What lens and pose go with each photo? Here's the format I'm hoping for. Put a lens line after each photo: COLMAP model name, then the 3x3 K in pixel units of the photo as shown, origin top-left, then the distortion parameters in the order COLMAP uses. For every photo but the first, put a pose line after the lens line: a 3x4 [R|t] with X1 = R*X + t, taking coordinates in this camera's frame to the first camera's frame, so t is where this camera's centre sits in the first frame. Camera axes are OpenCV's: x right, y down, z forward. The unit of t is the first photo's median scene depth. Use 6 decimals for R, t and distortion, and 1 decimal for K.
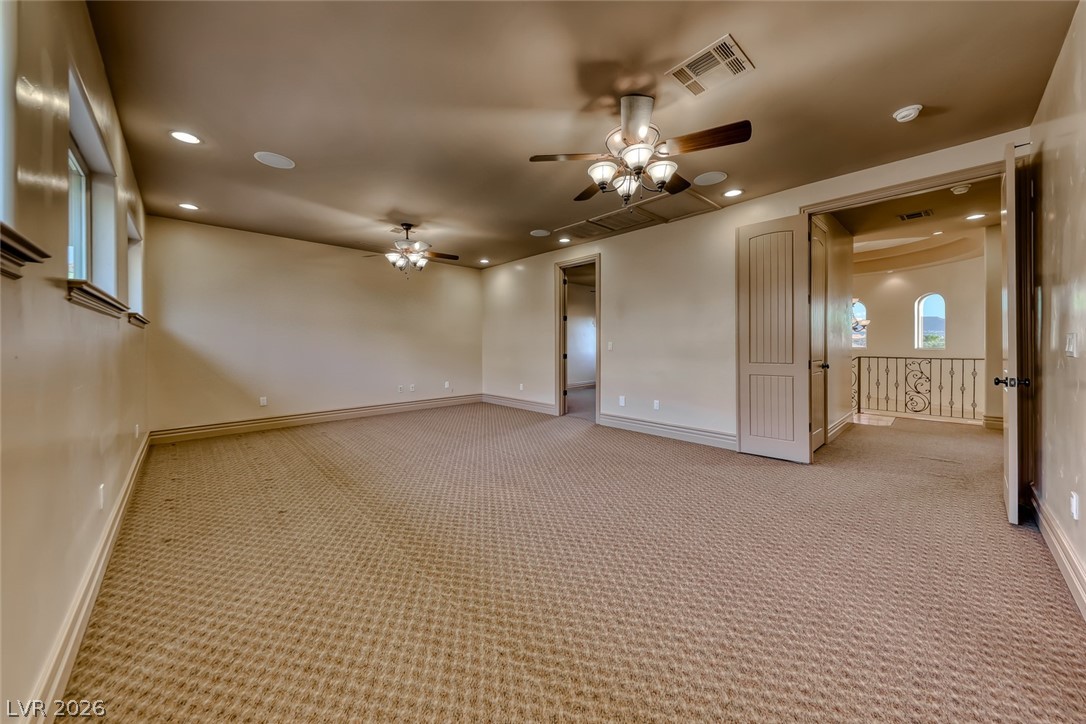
lens RADIAL K [[373.4, 0, 537.9], [0, 373.4, 345.4], [0, 0, 1]] dist [0.011622, -0.004480]
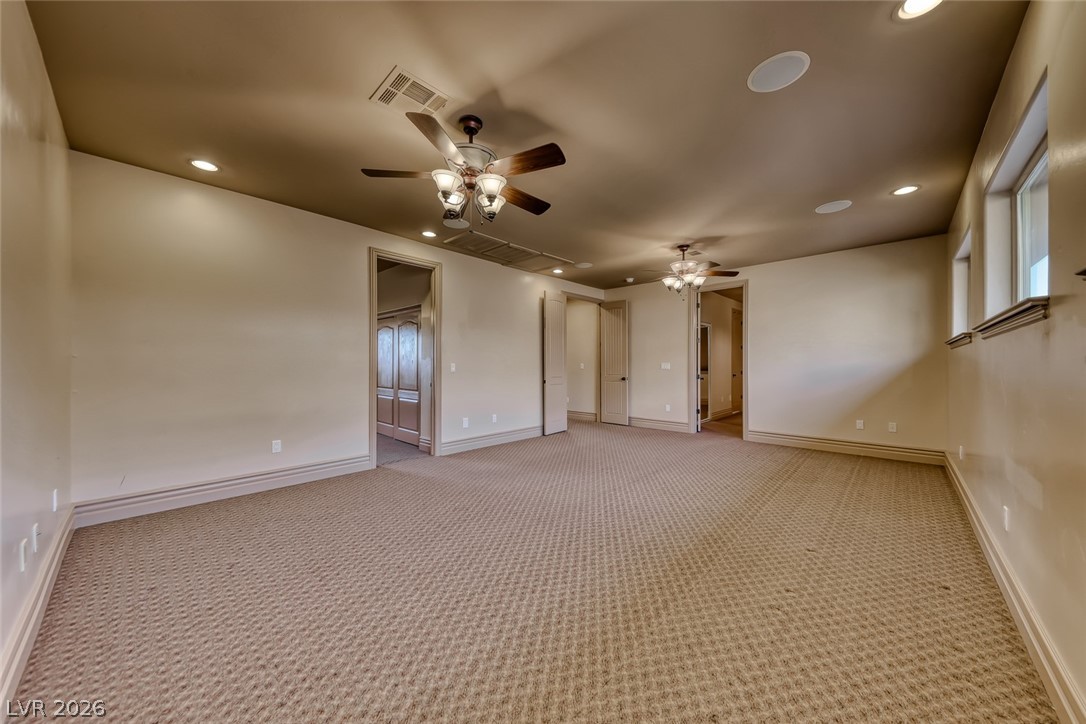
lens RADIAL K [[373.4, 0, 543.2], [0, 373.4, 365.8], [0, 0, 1]] dist [0.011622, -0.004480]
pose [[-0.071605, 0.003362, 0.997427, -1.353466], [0.004460, 0.999985, -0.003050, 0.002437], [-0.997423, 0.004230, -0.071618, 1.500518]]
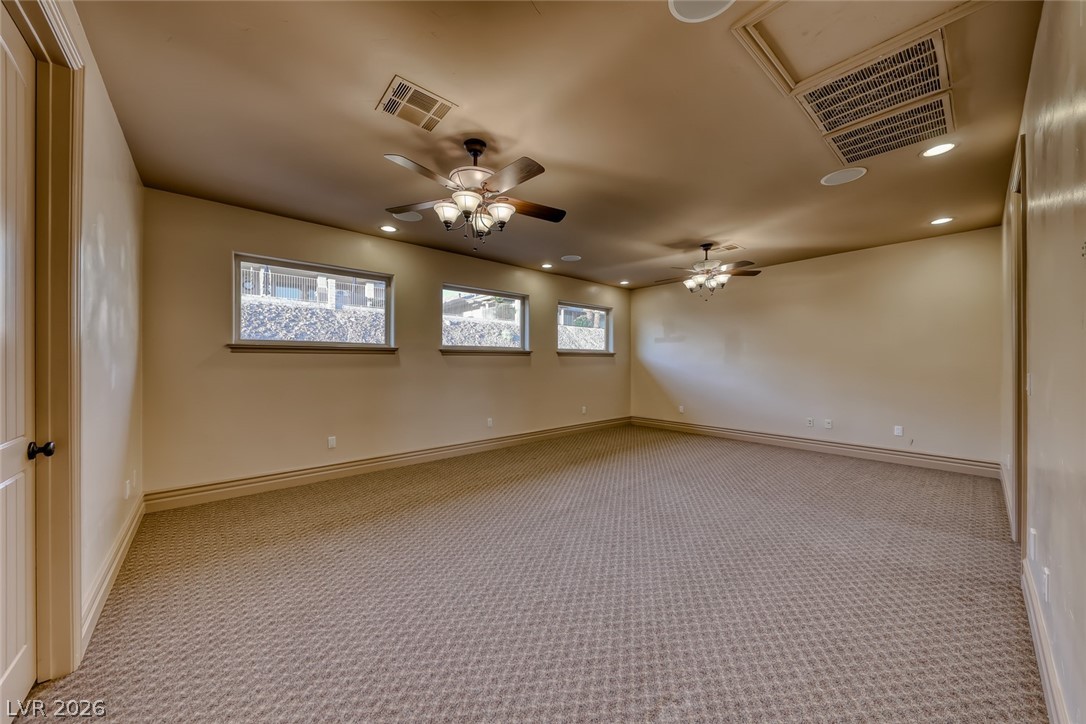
lens RADIAL K [[373.4, 0, 540.6], [0, 373.4, 360.7], [0, 0, 1]] dist [0.011622, -0.004480]
pose [[-0.026203, -0.001583, -0.999655, 1.018274], [0.000433, 0.999999, -0.001595, -0.033407], [0.999657, -0.000475, -0.026202, 0.949625]]
